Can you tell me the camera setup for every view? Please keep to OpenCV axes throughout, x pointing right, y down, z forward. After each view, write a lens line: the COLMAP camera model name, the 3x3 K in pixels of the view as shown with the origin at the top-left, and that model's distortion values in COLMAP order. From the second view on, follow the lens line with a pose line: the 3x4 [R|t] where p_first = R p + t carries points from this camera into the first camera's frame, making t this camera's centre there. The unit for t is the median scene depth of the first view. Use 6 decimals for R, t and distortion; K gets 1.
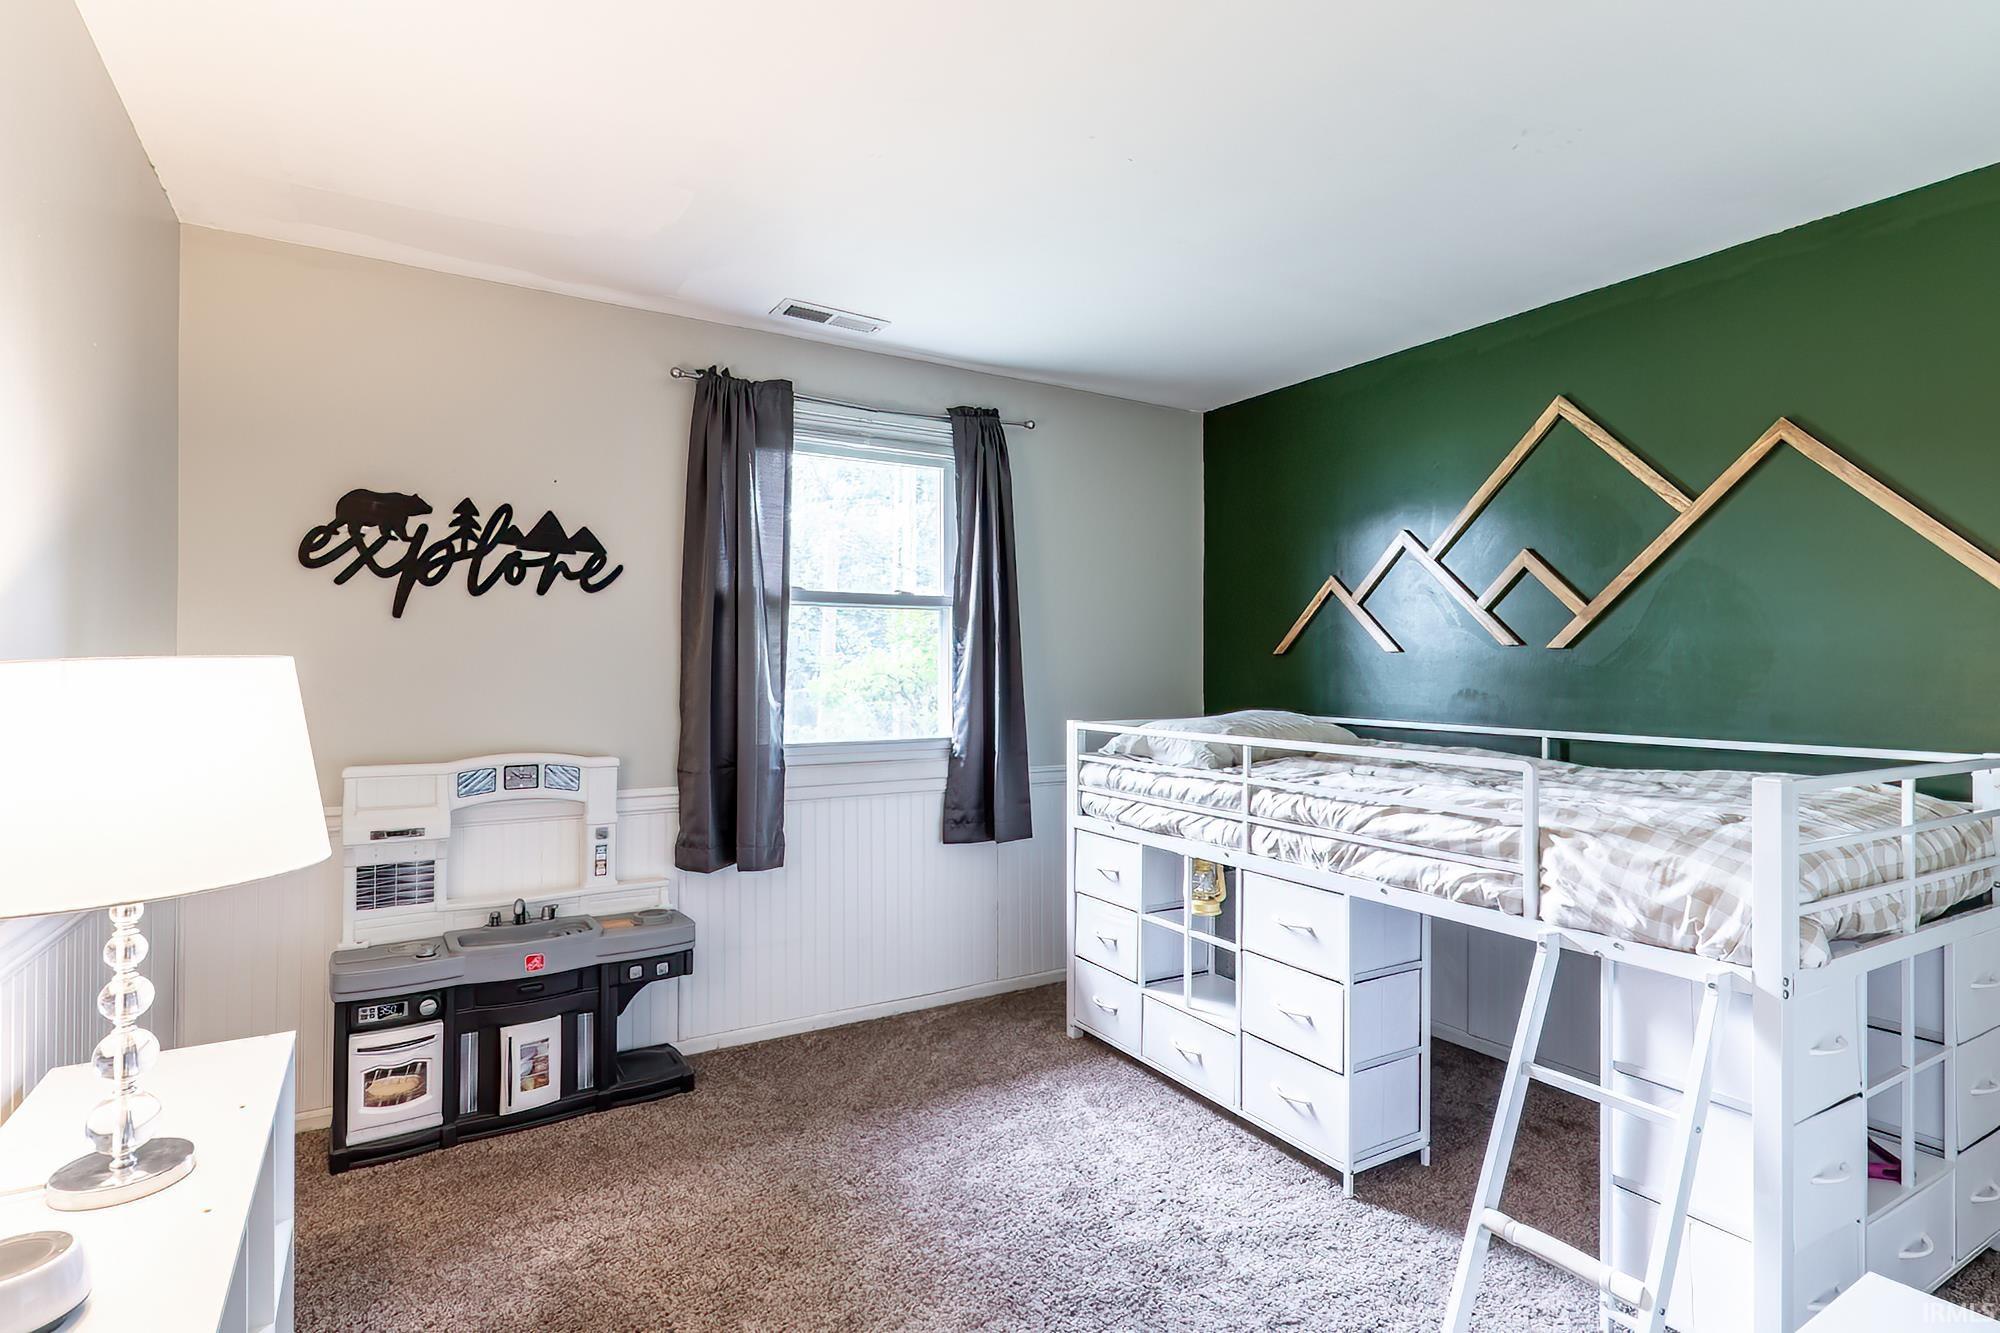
lens RADIAL K [[966.1, 0, 1000.0], [0, 966.1, 666.5], [0, 0, 1]] dist [-0.001340, 0.000156]
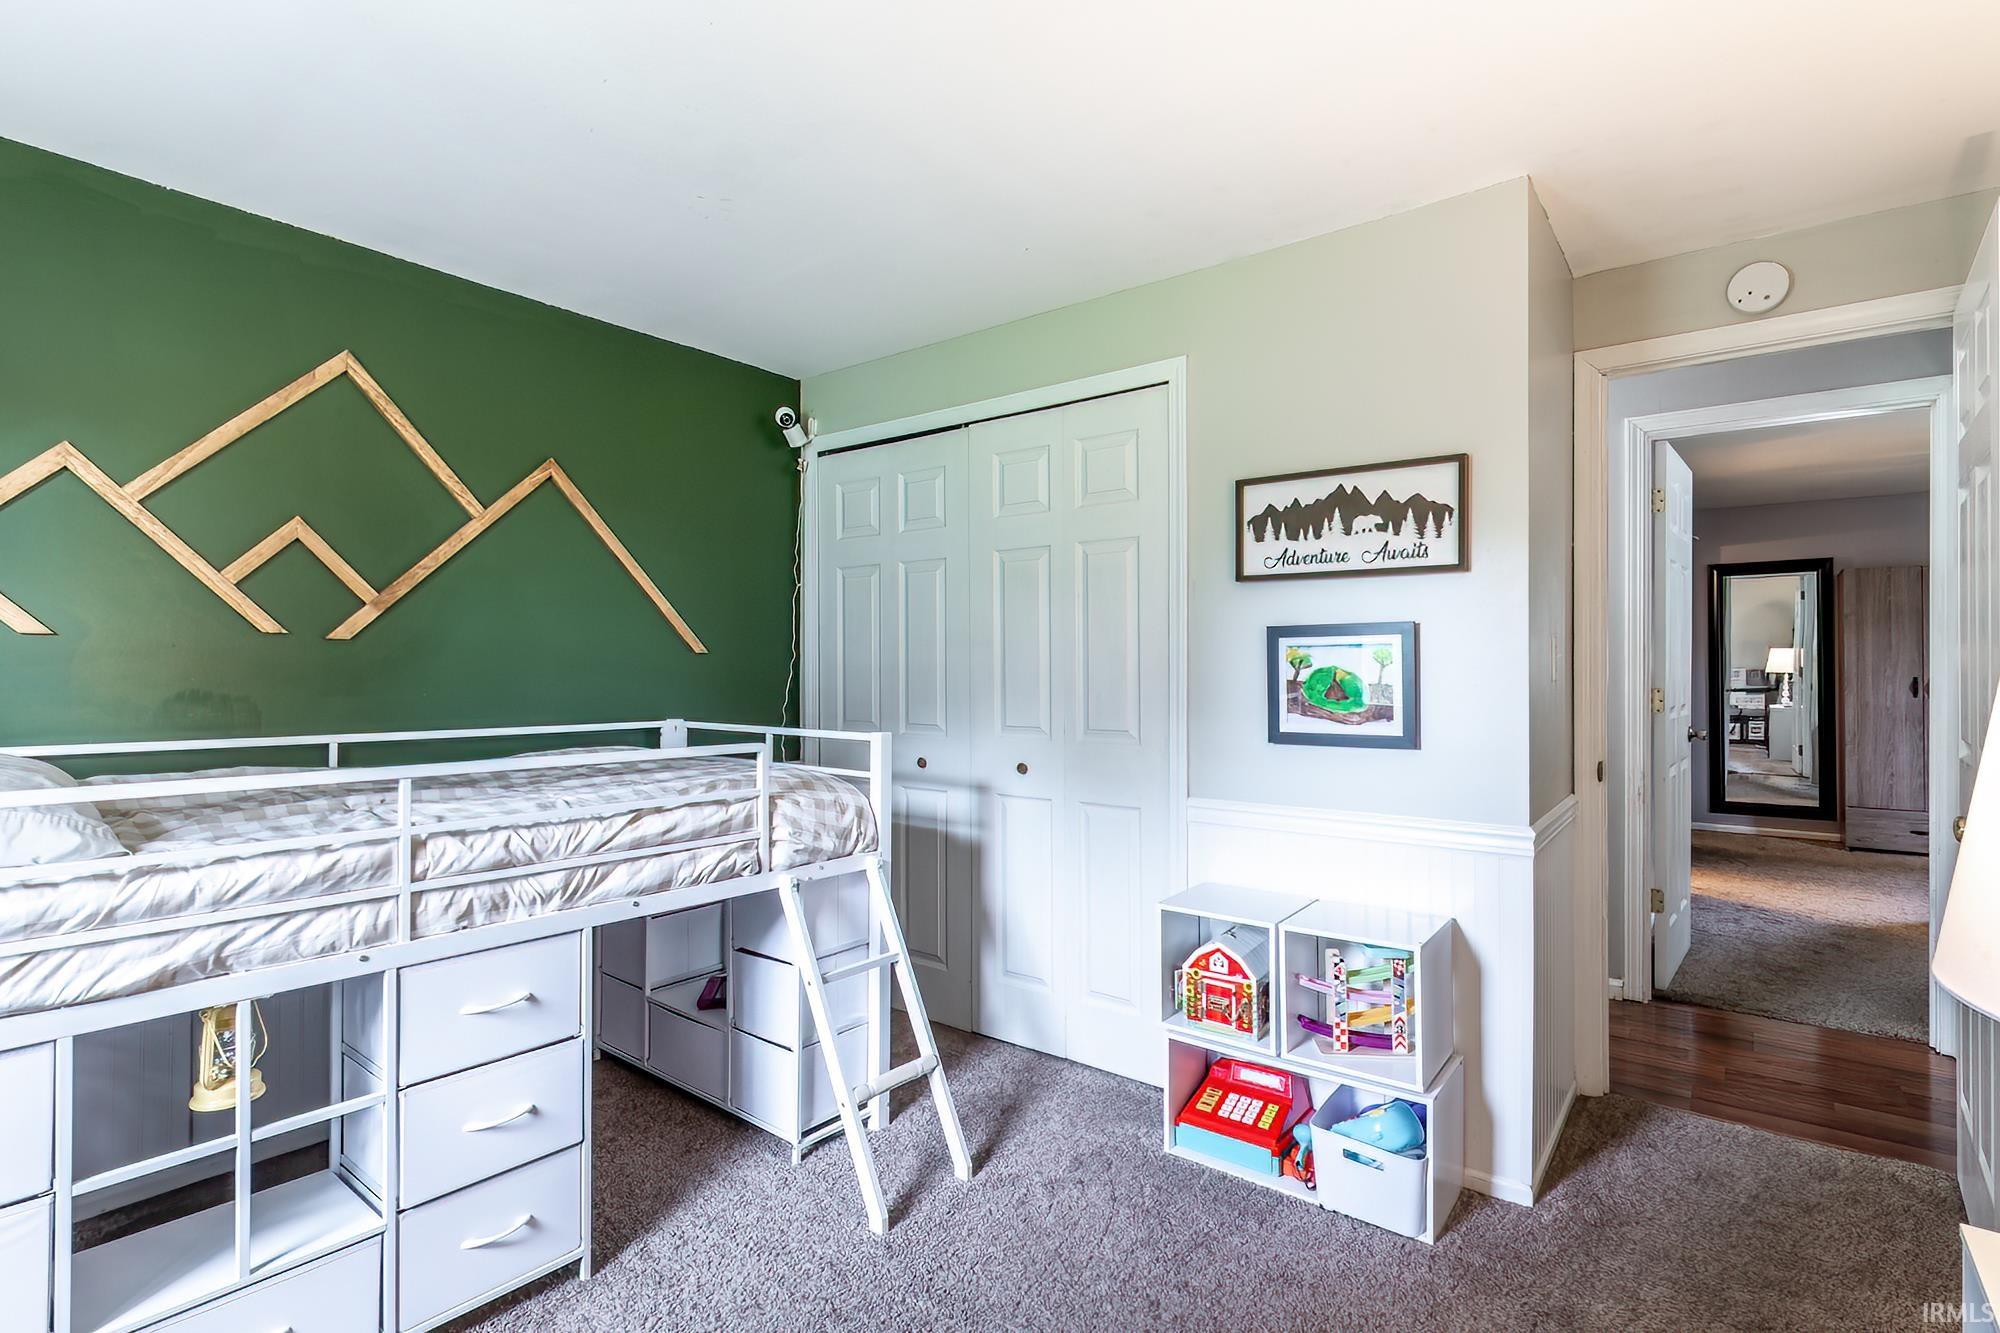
lens RADIAL K [[966.1, 0, 1000.0], [0, 966.1, 666.5], [0, 0, 1]] dist [-0.001340, 0.000156]
pose [[-0.343205, 0.000427, 0.939260, -0.529829], [-0.007144, 0.999970, -0.003065, 0.004420], [-0.939233, -0.007762, -0.343192, 0.885722]]
